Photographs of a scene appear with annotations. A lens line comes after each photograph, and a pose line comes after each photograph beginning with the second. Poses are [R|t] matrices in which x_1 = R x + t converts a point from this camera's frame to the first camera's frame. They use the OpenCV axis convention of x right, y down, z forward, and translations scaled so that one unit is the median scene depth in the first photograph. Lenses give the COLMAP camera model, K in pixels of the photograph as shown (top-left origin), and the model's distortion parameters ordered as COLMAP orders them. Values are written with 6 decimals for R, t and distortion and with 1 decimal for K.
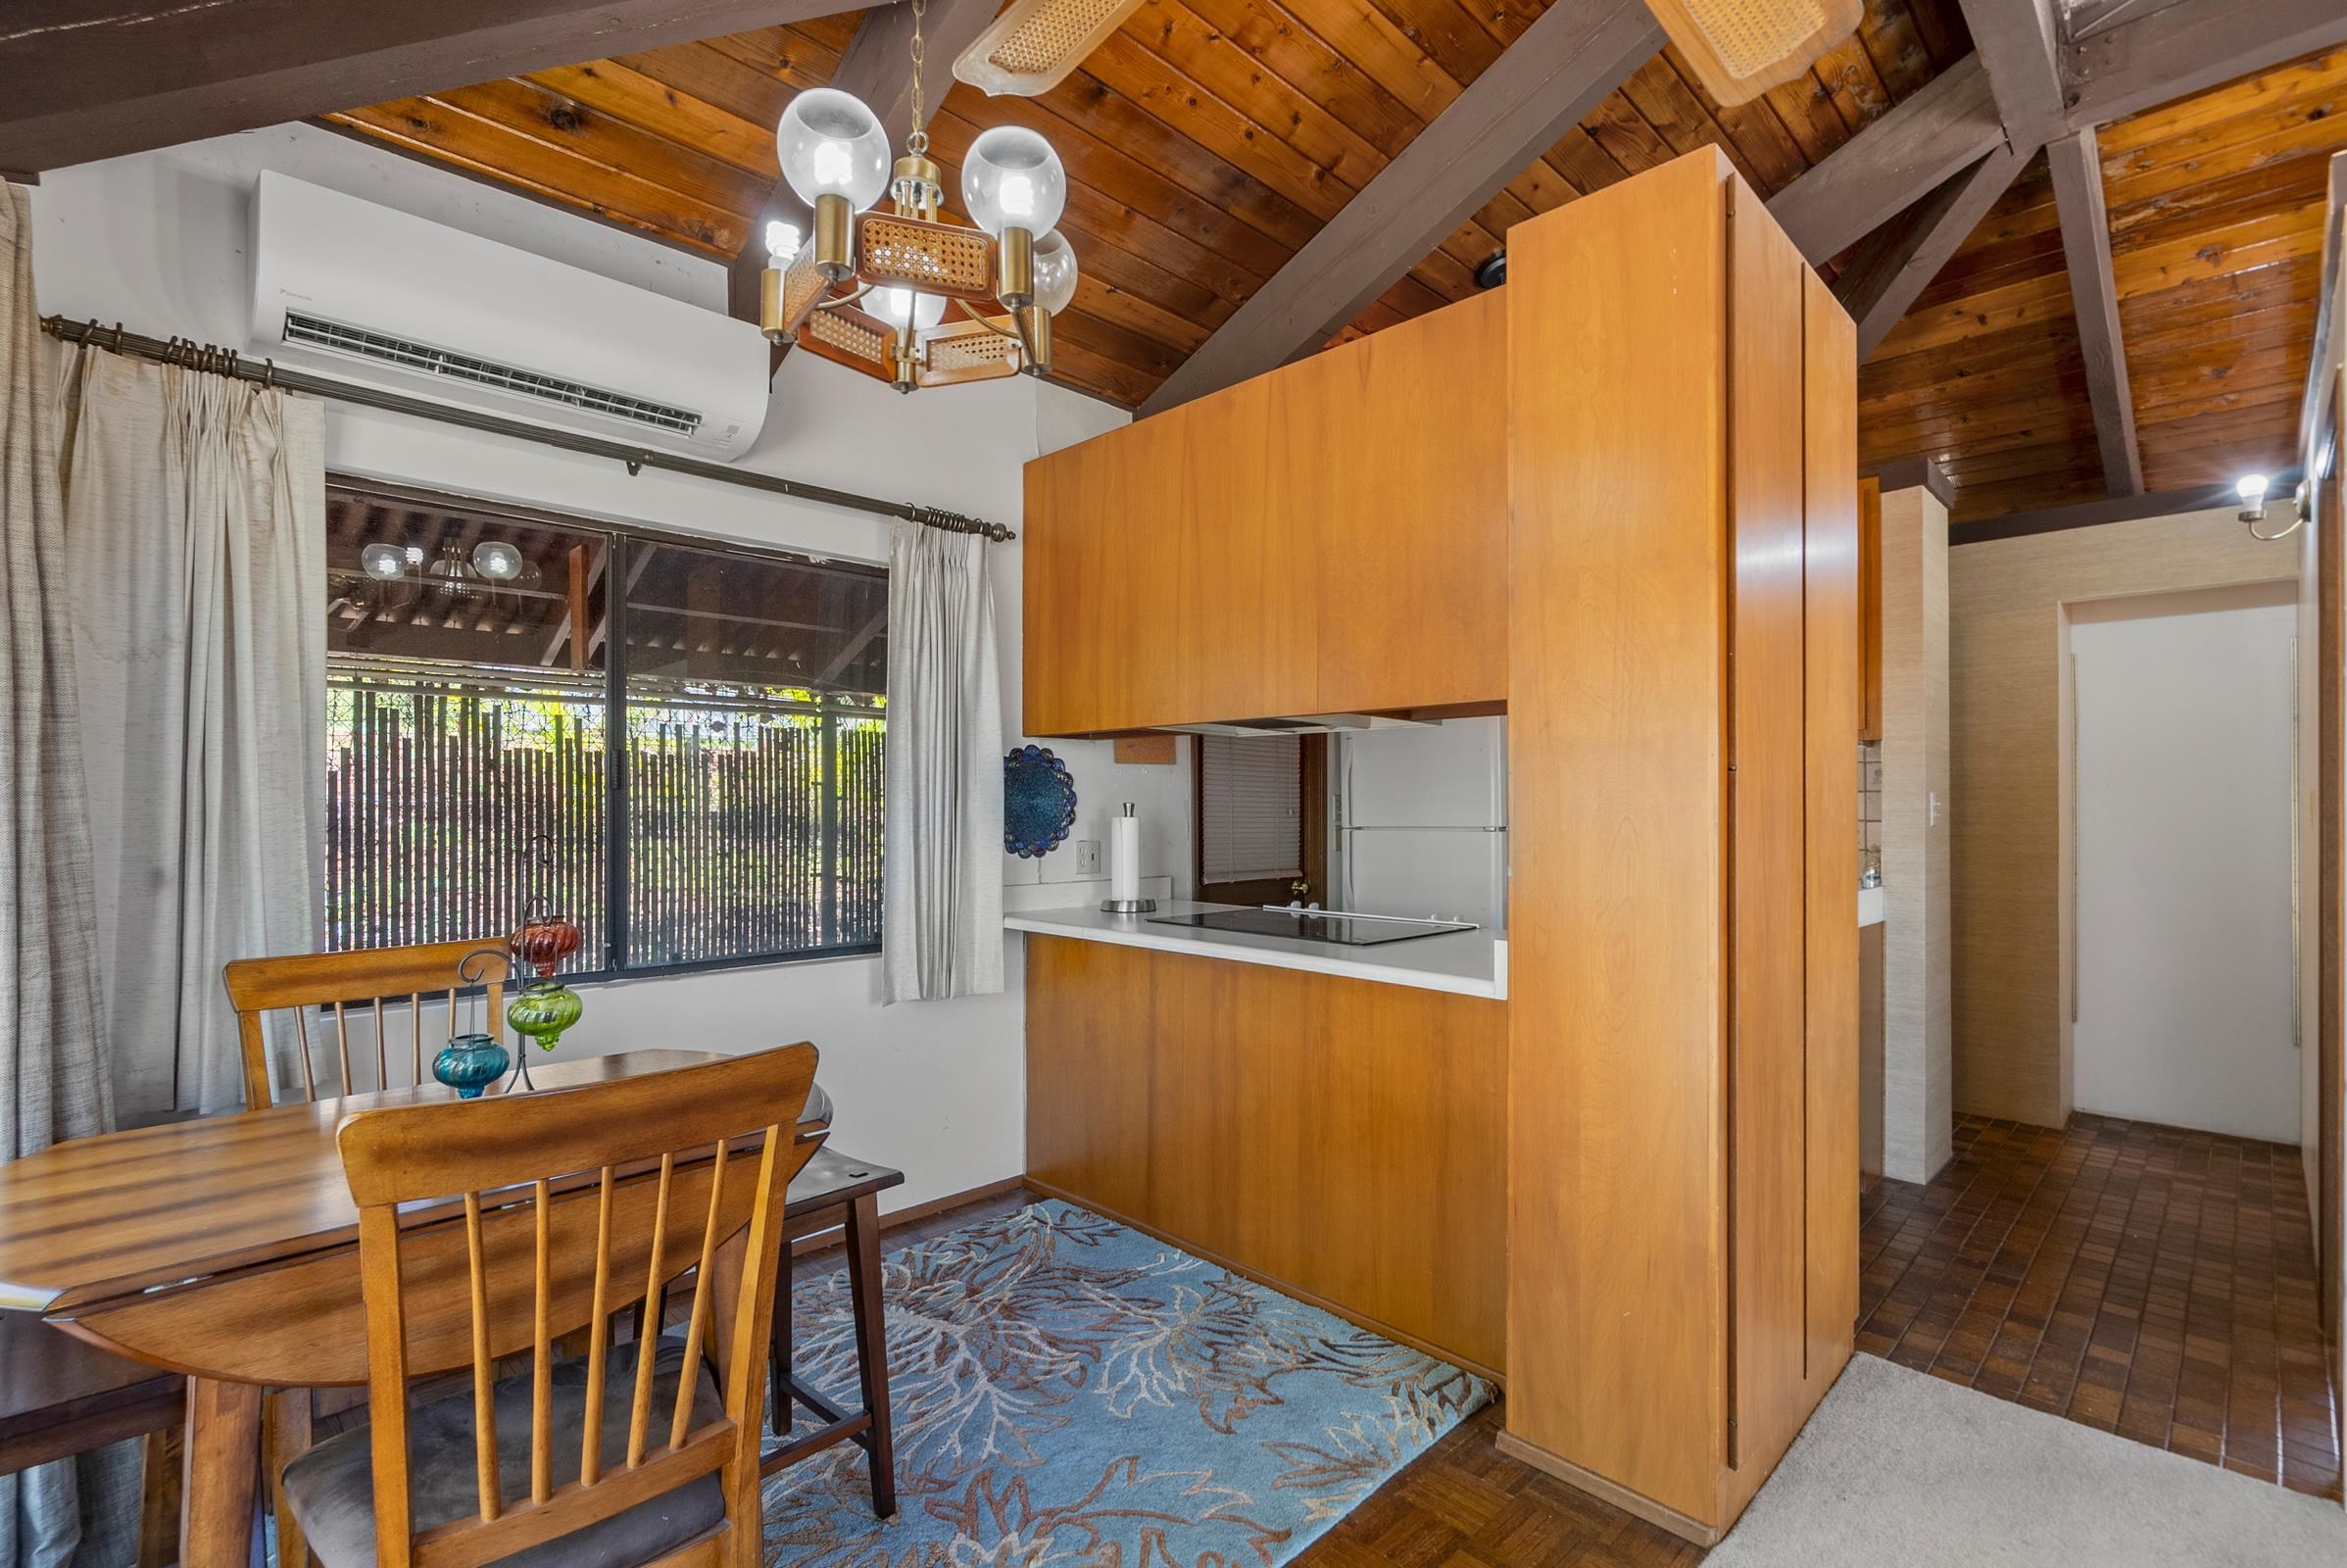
lens RADIAL K [[1073.4, 0, 1178.7], [0, 1073.4, 788.8], [0, 0, 1]] dist [-0.000026, 0.002070]
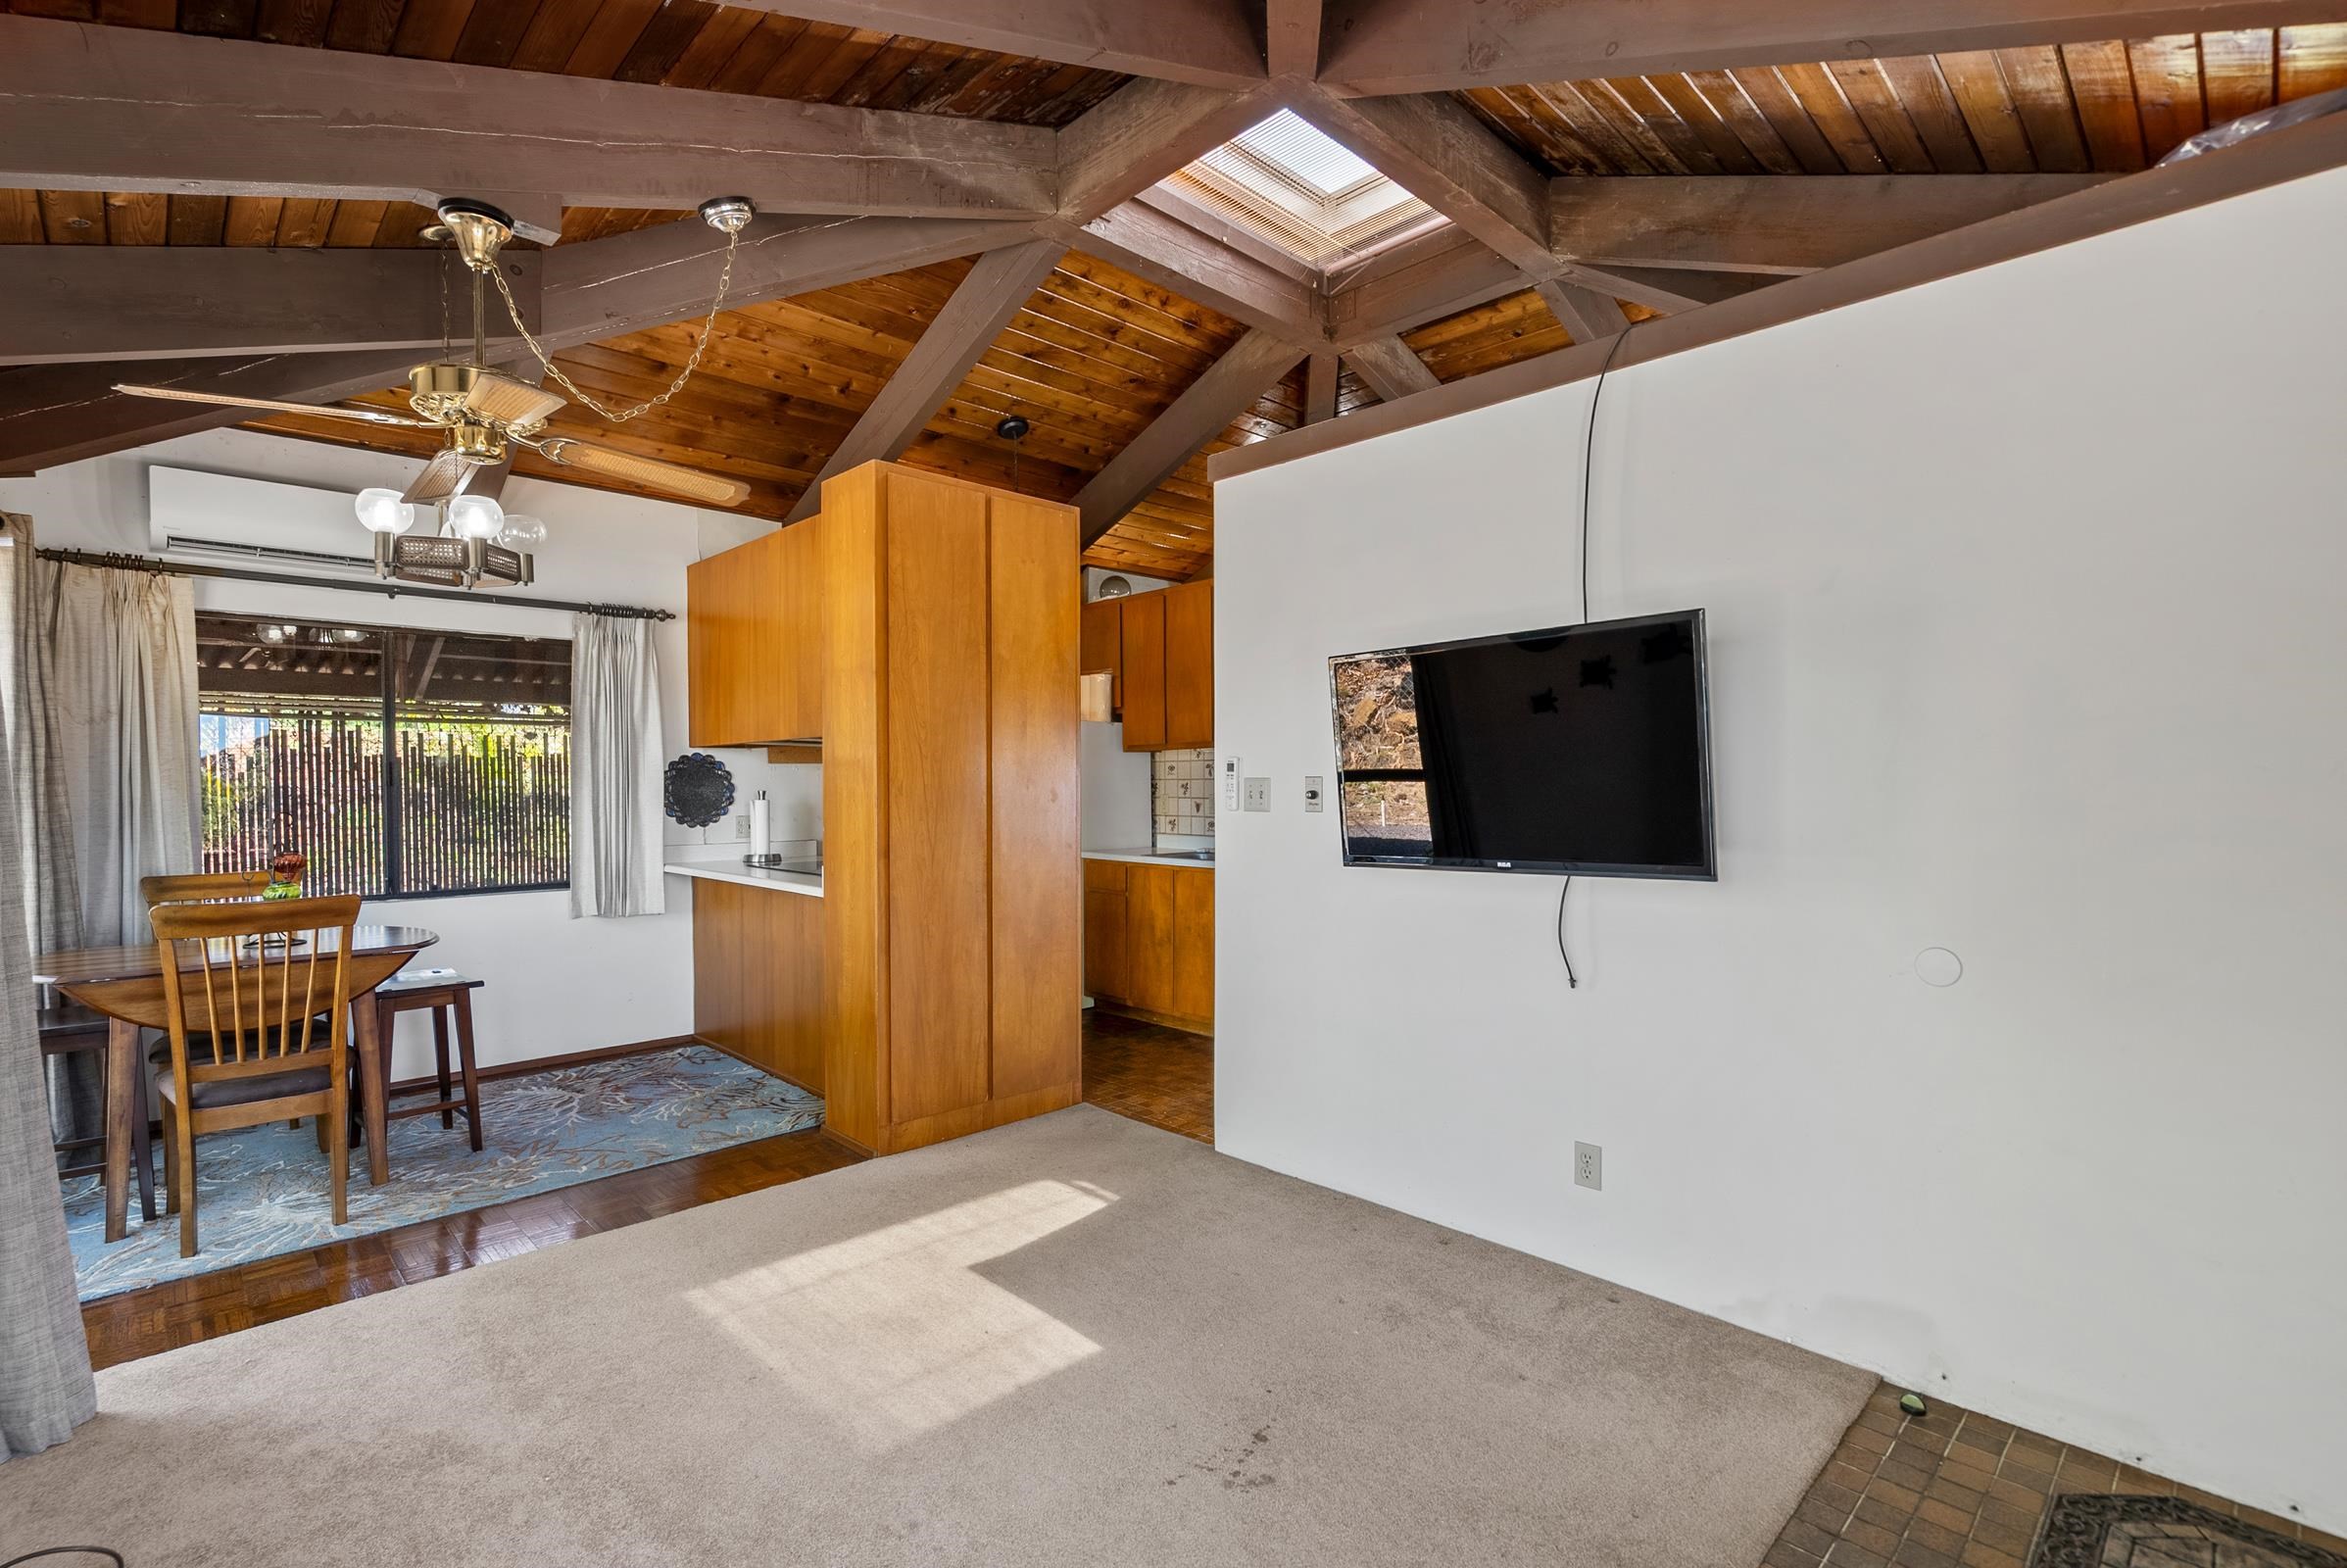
lens RADIAL K [[1073.4, 0, 1168.4], [0, 1073.4, 795.4], [0, 0, 1]] dist [-0.000026, 0.002070]
pose [[0.999935, -0.006335, -0.009491, 0.727807], [0.006572, 0.999662, 0.025138, -0.019469], [0.009328, -0.025199, 0.999639, -0.681366]]
